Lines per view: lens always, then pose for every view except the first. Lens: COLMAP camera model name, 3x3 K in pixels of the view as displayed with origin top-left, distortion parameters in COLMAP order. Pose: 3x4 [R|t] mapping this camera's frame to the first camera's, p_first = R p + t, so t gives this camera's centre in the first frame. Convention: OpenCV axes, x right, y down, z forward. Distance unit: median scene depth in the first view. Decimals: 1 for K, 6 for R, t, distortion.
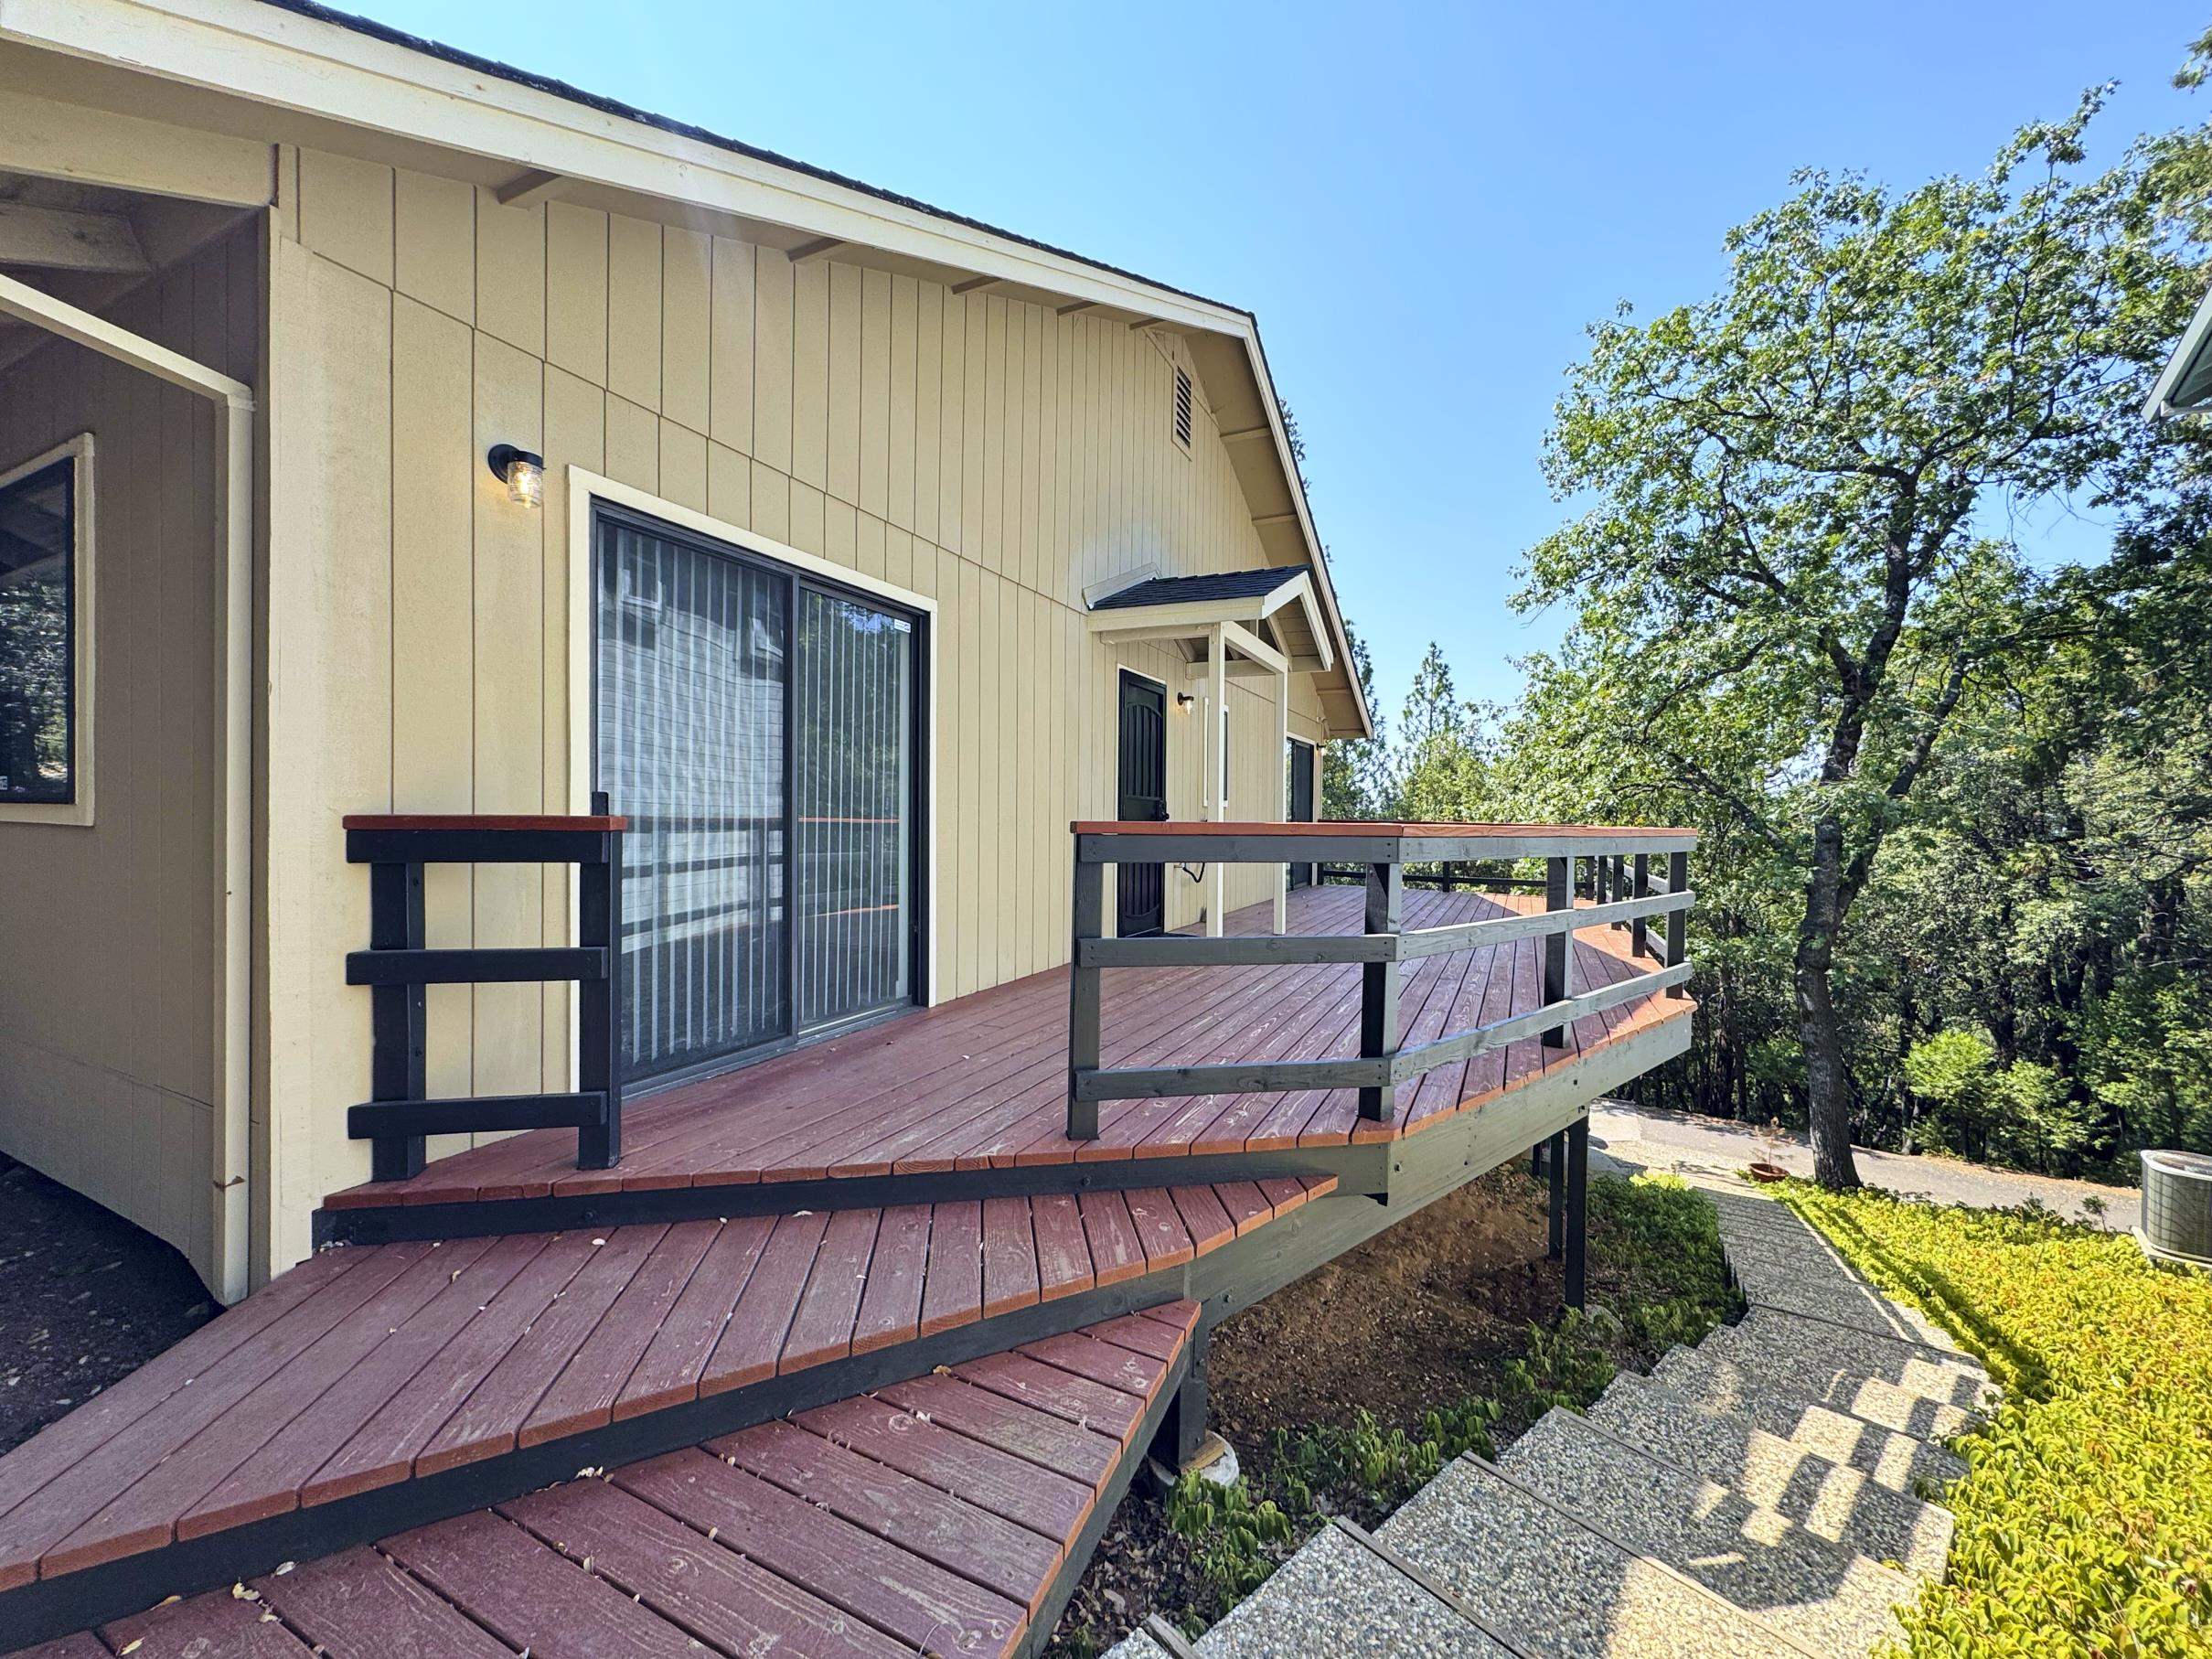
lens RADIAL K [[883.0, 0, 1106.0], [0, 883.0, 829.5], [0, 0, 1]] dist [-0.003342, -0.000288]
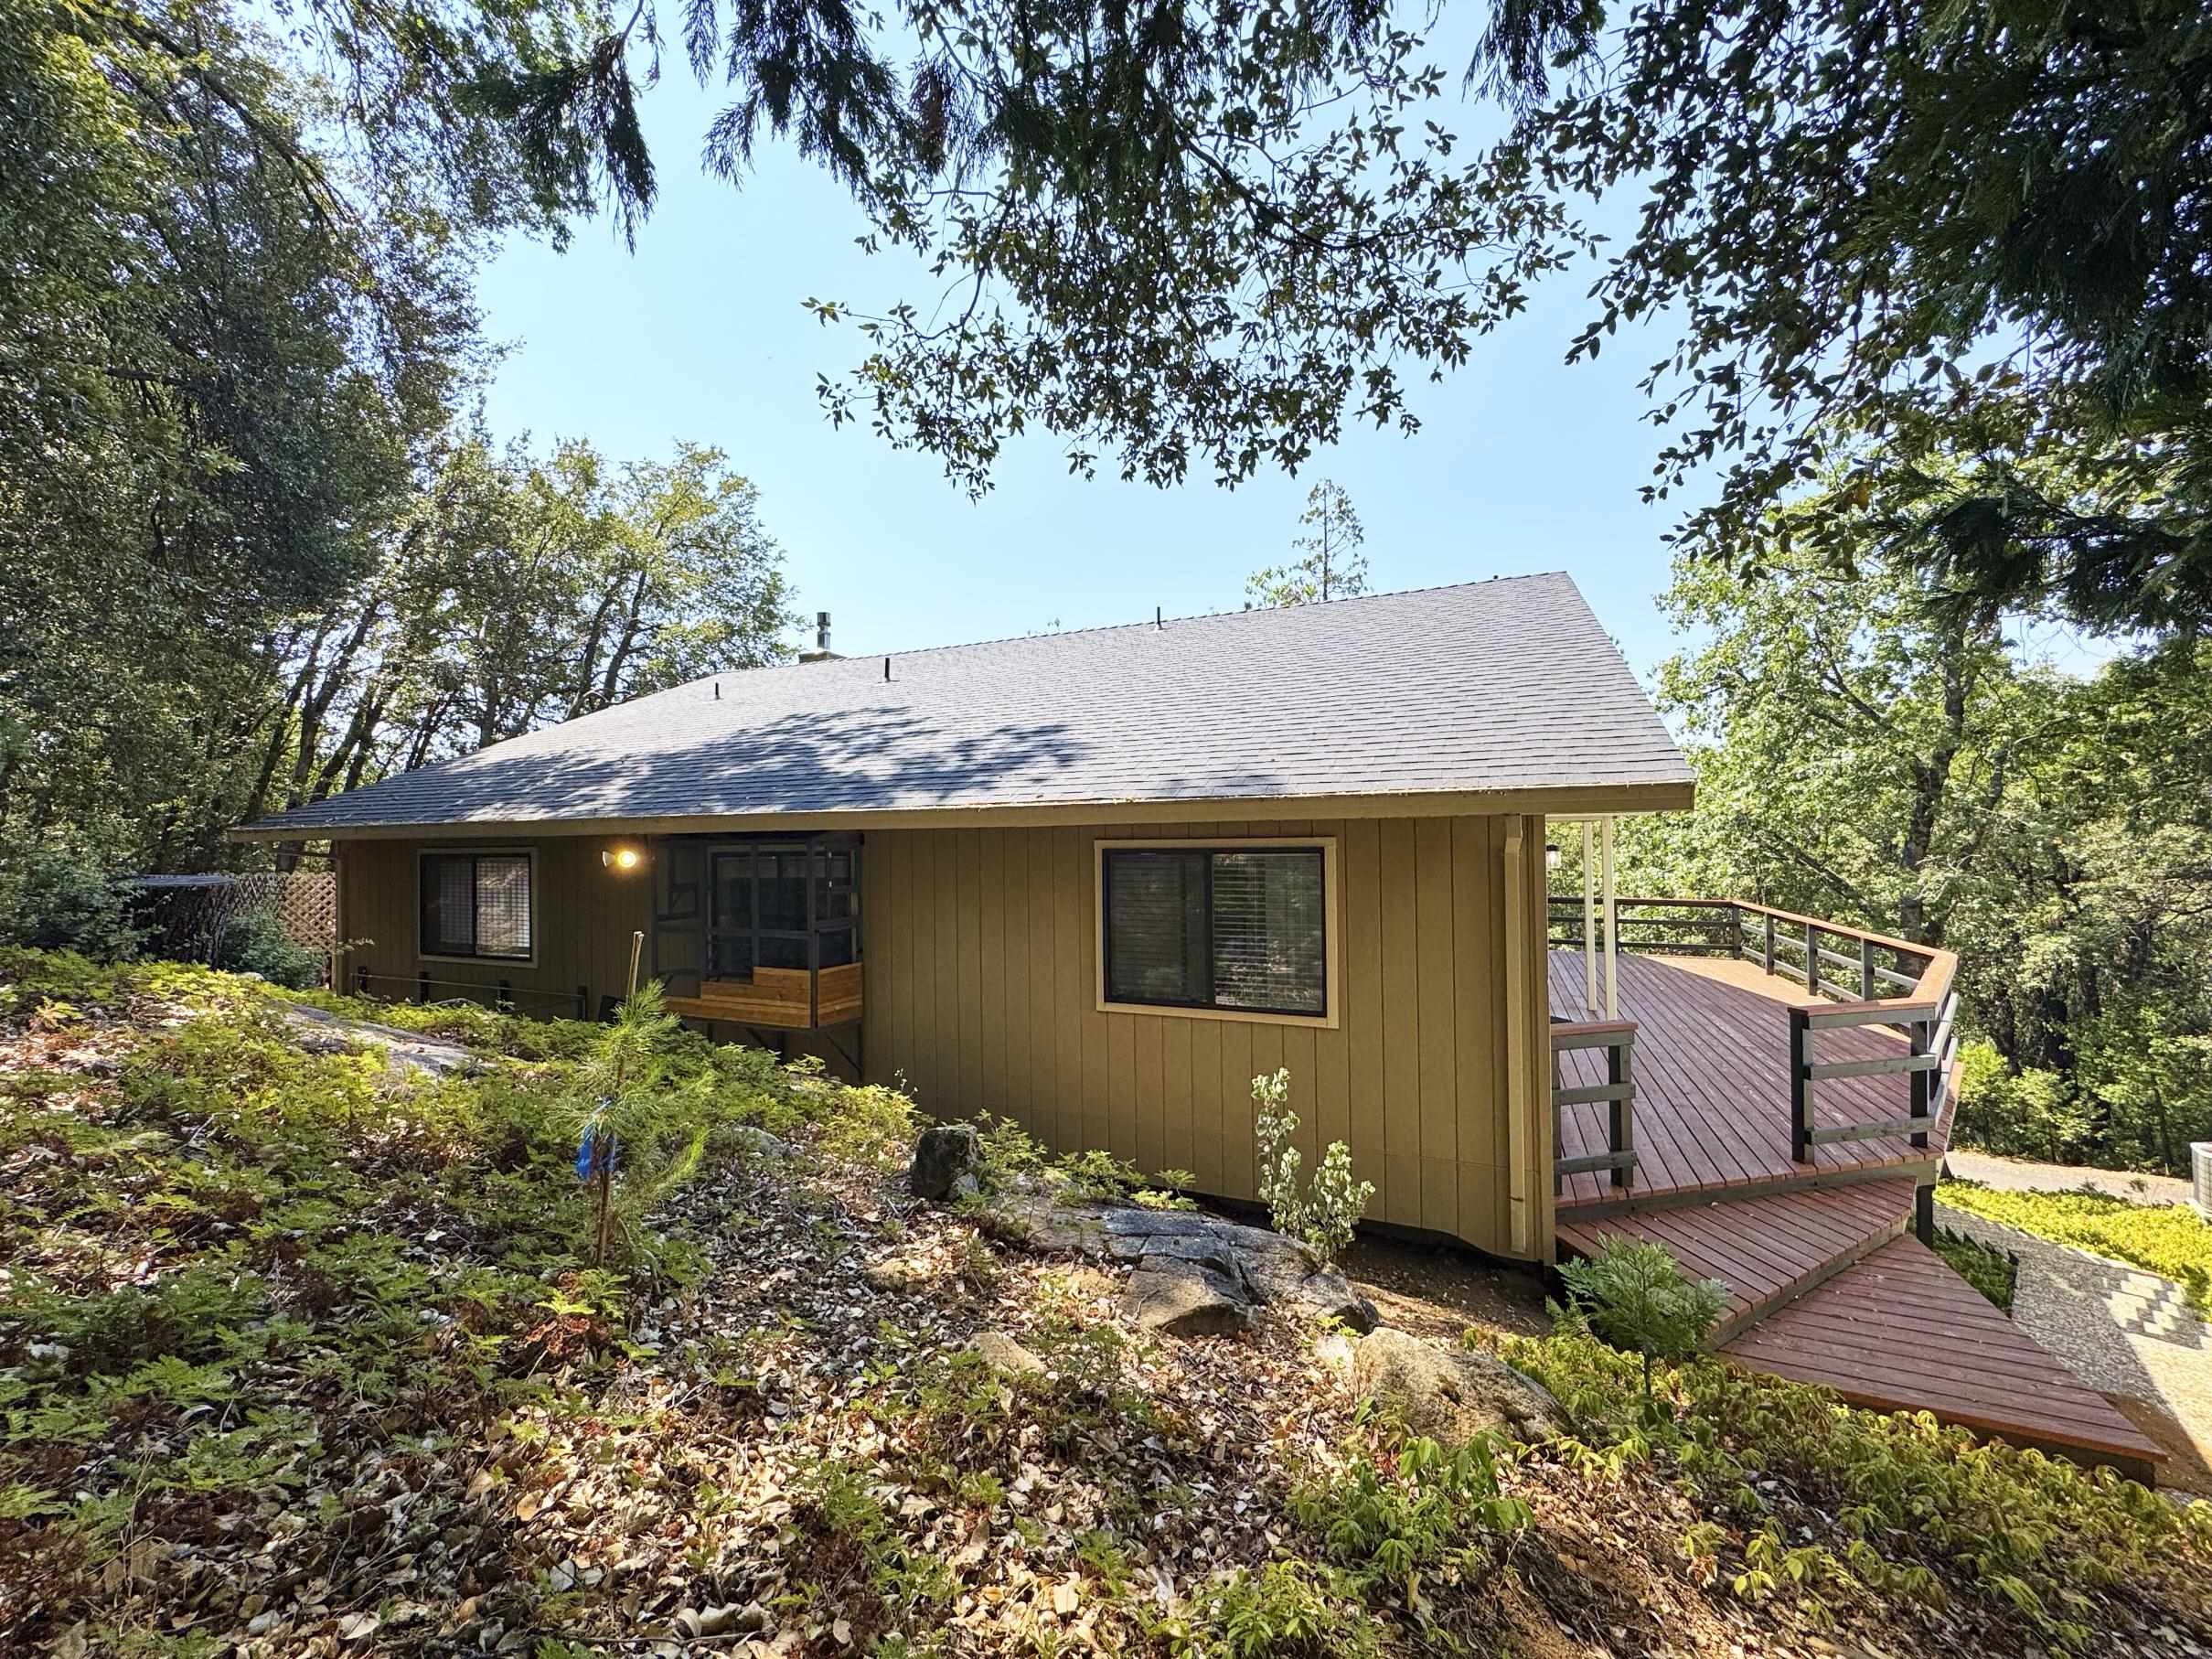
lens RADIAL K [[887.0, 0, 1069.2], [0, 887.0, 830.9], [0, 0, 1]] dist [-0.002434, -0.000180]
pose [[0.999072, -0.027758, 0.032948, -0.312972], [0.028513, 0.999336, -0.022692, -0.073696], [-0.032296, 0.023610, 0.999199, -0.176642]]
